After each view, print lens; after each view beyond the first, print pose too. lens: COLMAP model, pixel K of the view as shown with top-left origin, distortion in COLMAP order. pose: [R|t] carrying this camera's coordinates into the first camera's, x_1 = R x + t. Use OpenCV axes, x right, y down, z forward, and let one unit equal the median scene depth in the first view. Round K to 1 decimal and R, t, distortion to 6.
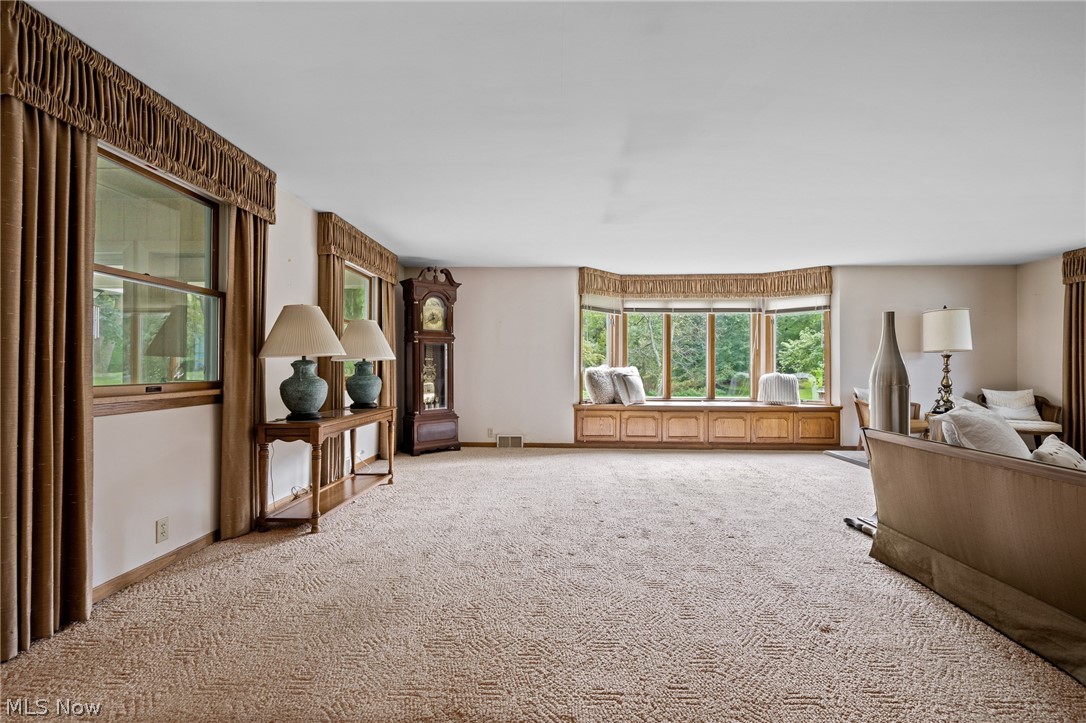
lens RADIAL K [[447.6, 0, 541.4], [0, 447.6, 365.5], [0, 0, 1]] dist [-0.003575, -0.000188]
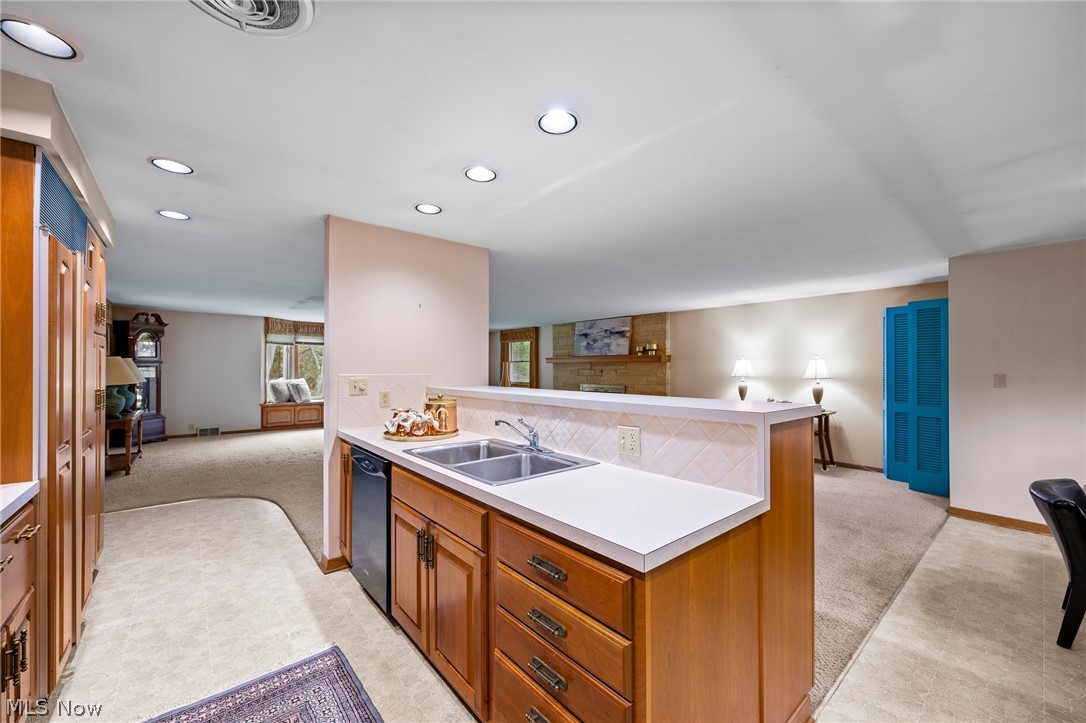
lens RADIAL K [[426.1, 0, 543.8], [0, 426.1, 367.5], [0, 0, 1]] dist [-0.001712, -0.000411]
pose [[0.737669, 0.000009, 0.675162, -0.209983], [-0.004396, 0.999979, 0.004789, -0.054663], [-0.675148, -0.006500, 0.737654, -0.798730]]
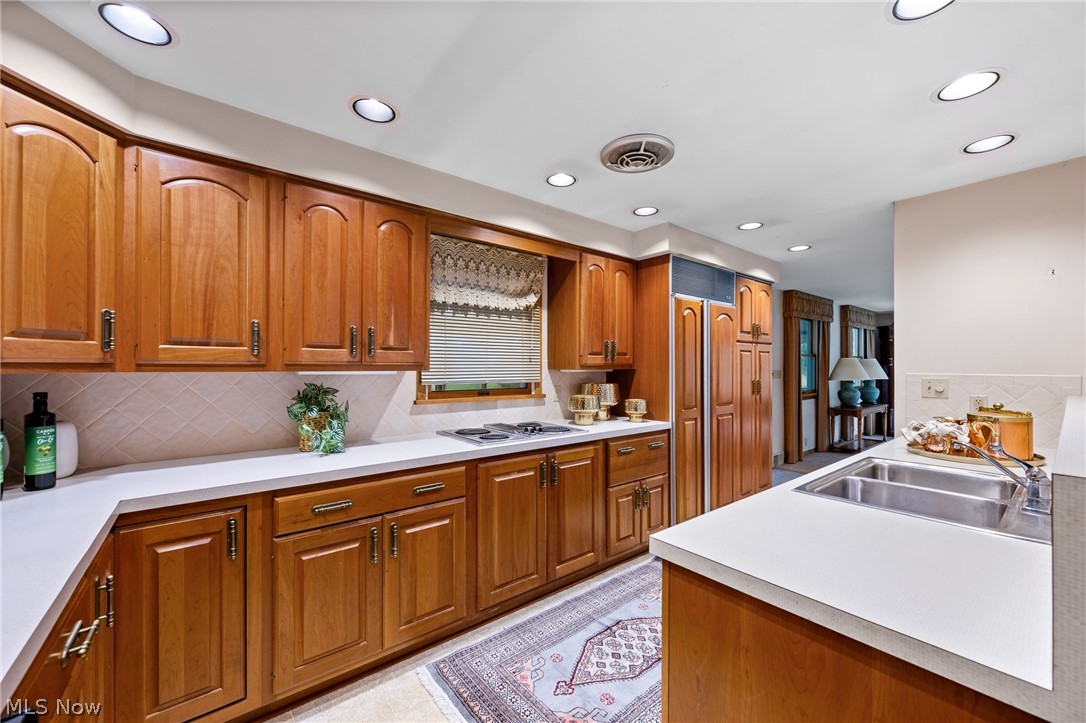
lens RADIAL K [[426.1, 0, 550.1], [0, 426.1, 364.4], [0, 0, 1]] dist [-0.001712, -0.000411]
pose [[0.657650, -0.006115, -0.753299, 0.058461], [0.004028, 0.999981, -0.004601, -0.051408], [0.753313, -0.000009, 0.657663, -0.851516]]
